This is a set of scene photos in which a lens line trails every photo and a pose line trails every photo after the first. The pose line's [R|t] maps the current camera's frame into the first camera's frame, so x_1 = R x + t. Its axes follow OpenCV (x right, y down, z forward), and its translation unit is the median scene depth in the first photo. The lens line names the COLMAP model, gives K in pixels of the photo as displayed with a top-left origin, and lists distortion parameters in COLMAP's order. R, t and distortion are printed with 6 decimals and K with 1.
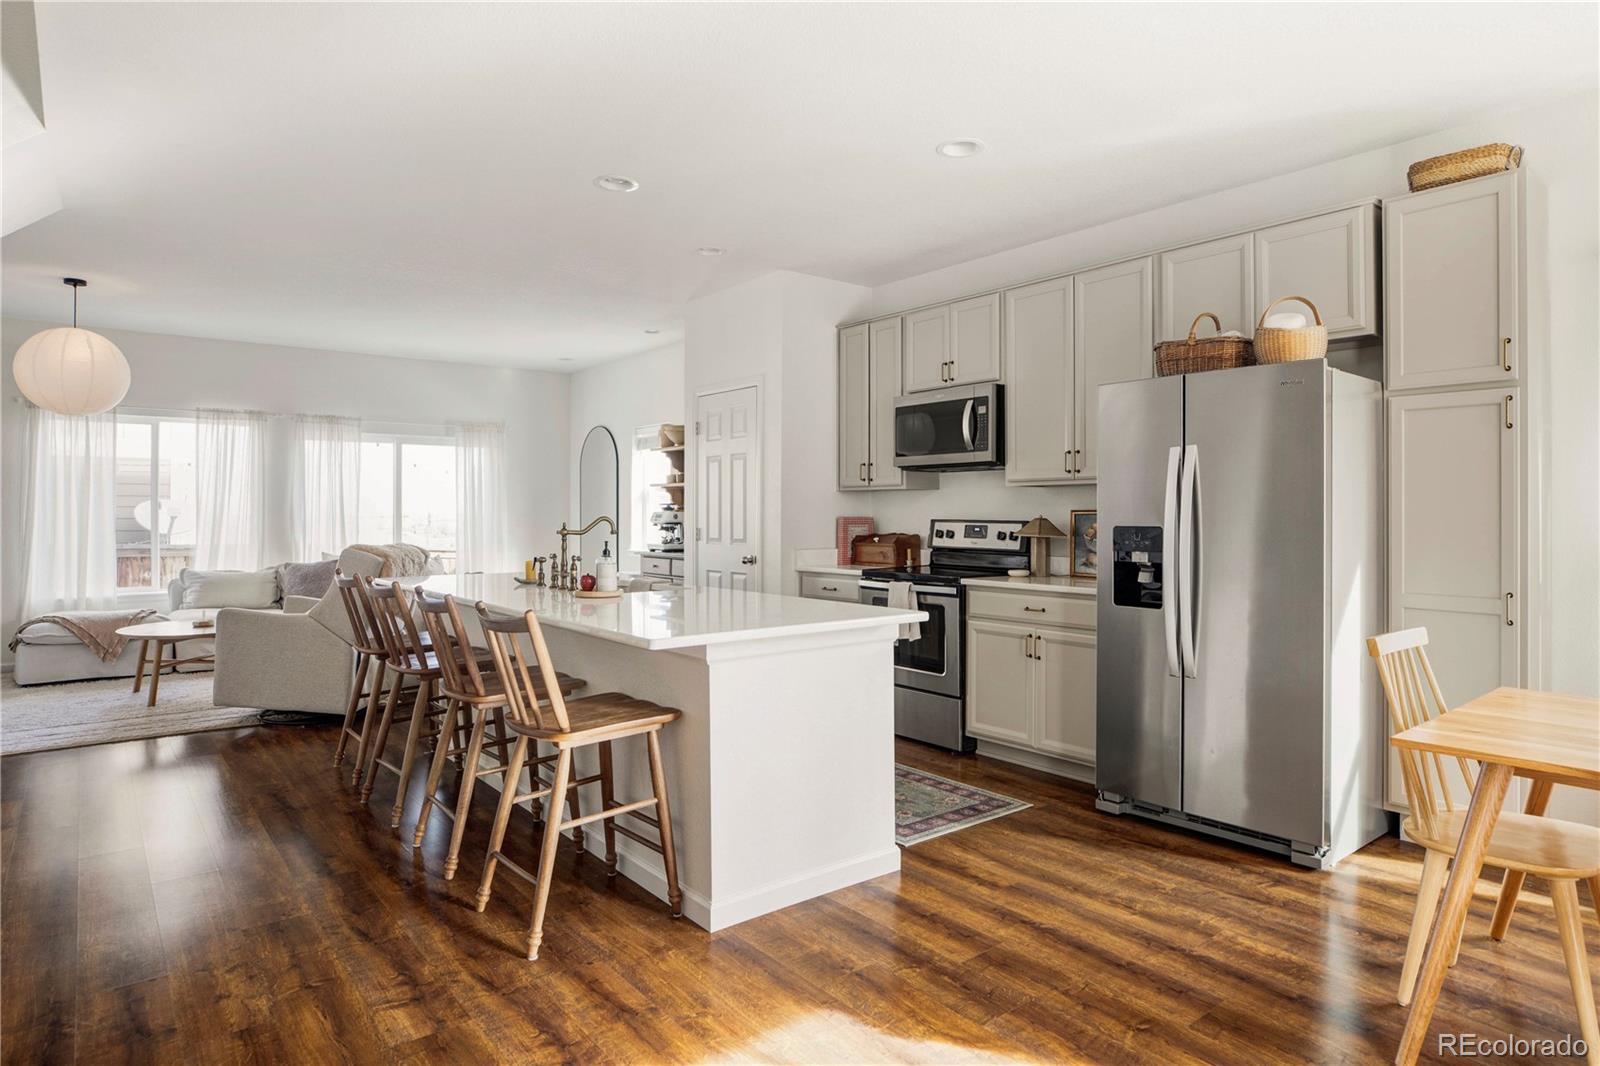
lens RADIAL K [[932.7, 0, 801.8], [0, 932.7, 505.2], [0, 0, 1]] dist [-0.001338, -0.000238]
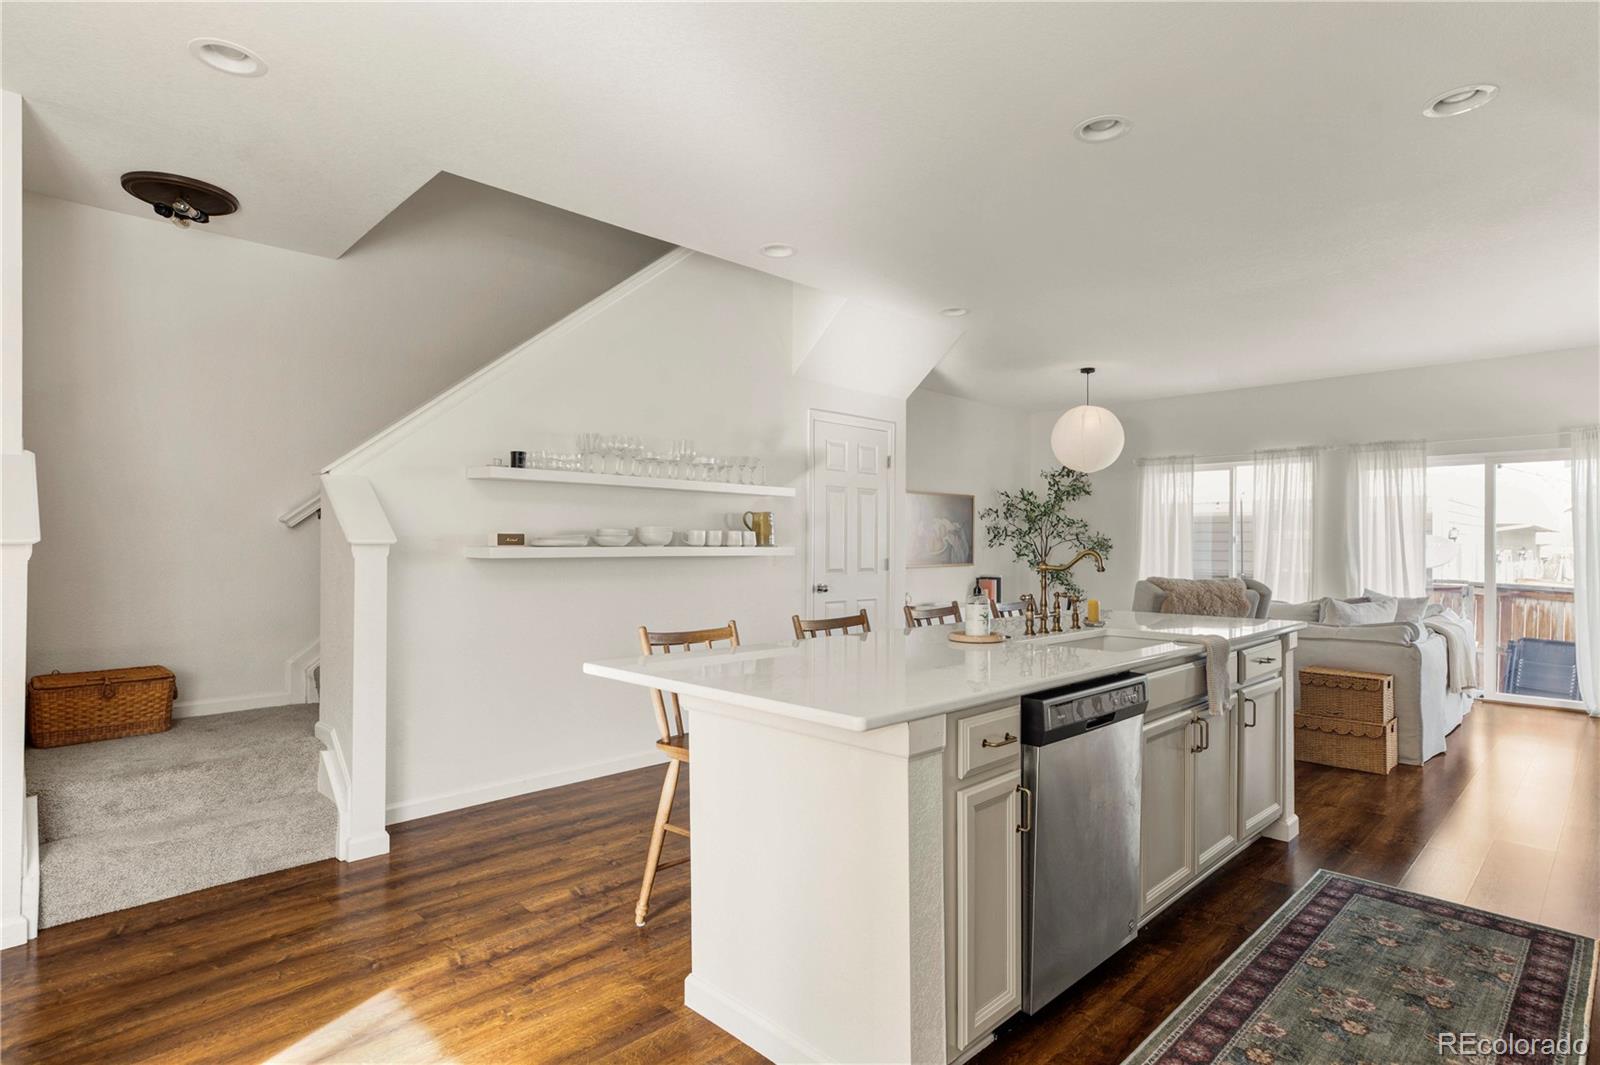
lens RADIAL K [[820.1, 0, 800.0], [0, 820.1, 532.5], [0, 0, 1]] dist [-0.012072, -0.000029]
pose [[0.108119, -0.014148, -0.994037, 0.352825], [0.002659, 0.999899, -0.013943, 0.005360], [0.994134, -0.001135, 0.108146, 0.509484]]
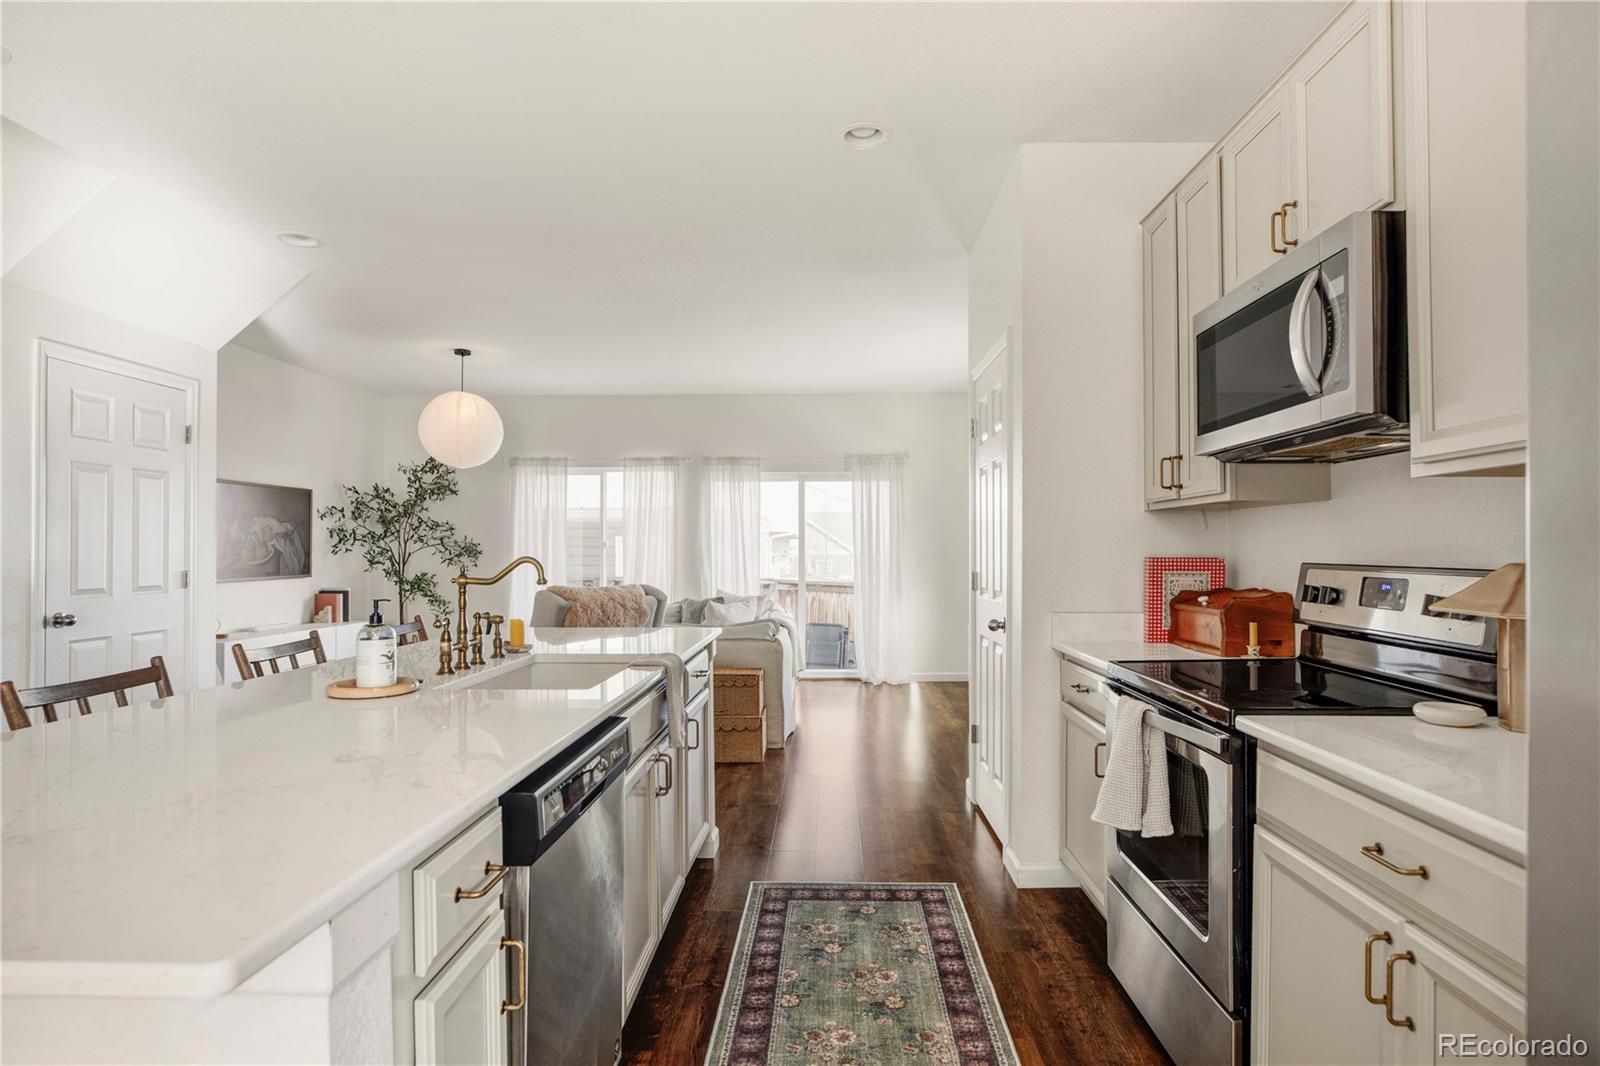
lens RADIAL K [[823.6, 0, 809.5], [0, 823.6, 541.1], [0, 0, 1]] dist [-0.033460, 0.011498]
pose [[0.775409, -0.008891, -0.631396, 0.210187], [0.006246, 0.999960, -0.006410, 0.005392], [0.631428, 0.001027, 0.775434, 0.524135]]
